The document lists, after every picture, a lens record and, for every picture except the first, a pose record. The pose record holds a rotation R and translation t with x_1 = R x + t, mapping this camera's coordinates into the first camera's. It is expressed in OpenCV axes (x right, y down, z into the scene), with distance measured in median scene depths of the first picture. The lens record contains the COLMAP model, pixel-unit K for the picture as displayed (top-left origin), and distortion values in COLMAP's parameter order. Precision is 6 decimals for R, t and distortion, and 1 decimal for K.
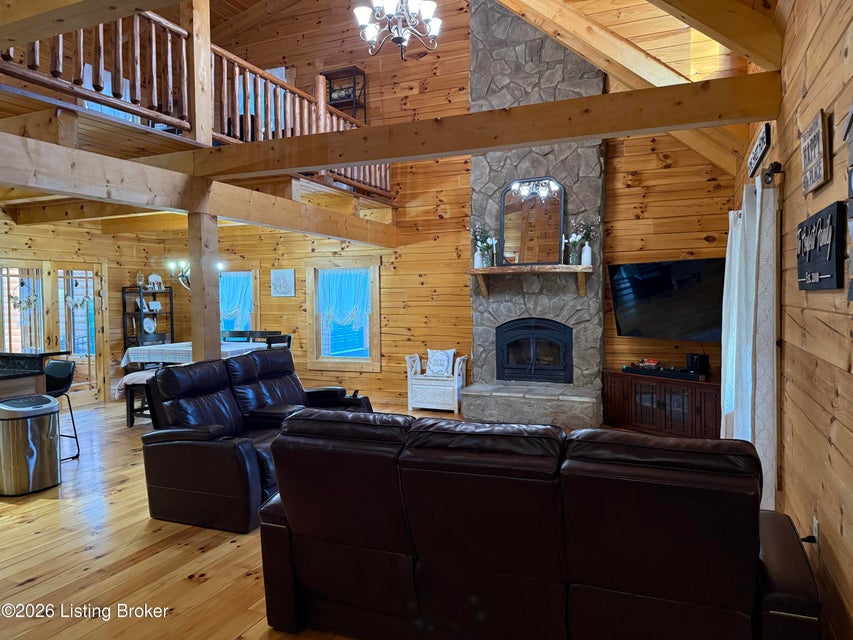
lens RADIAL K [[605.1, 0, 426.5], [0, 605.1, 320.0], [0, 0, 1]] dist [0.061857, -0.097646]
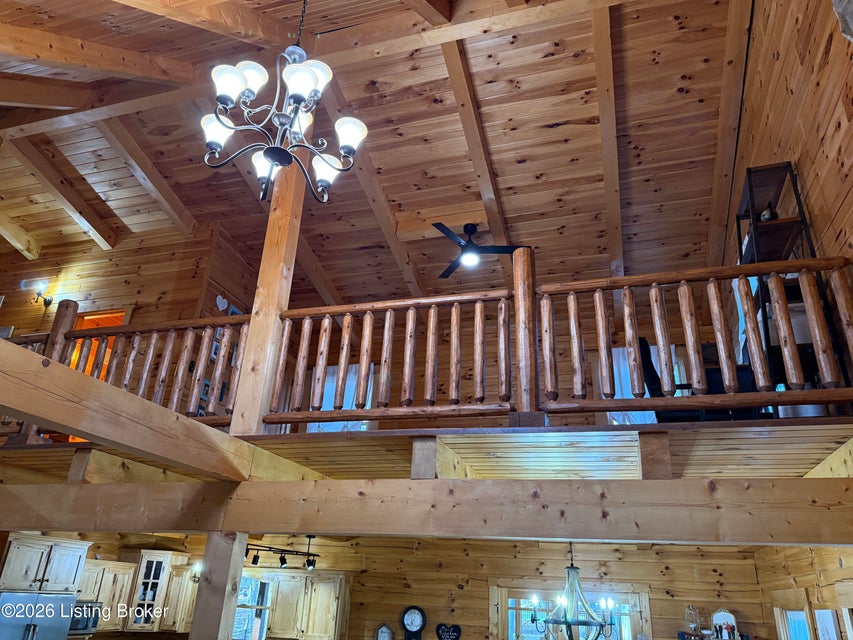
lens RADIAL K [[592.7, 0, 428.7], [0, 592.7, 317.1], [0, 0, 1]] dist [0.056386, -0.078943]
pose [[0.108350, -0.401134, -0.909589, 0.262812], [-0.085379, 0.907840, -0.410533, -0.089265], [0.990440, 0.122141, 0.064116, 0.769239]]
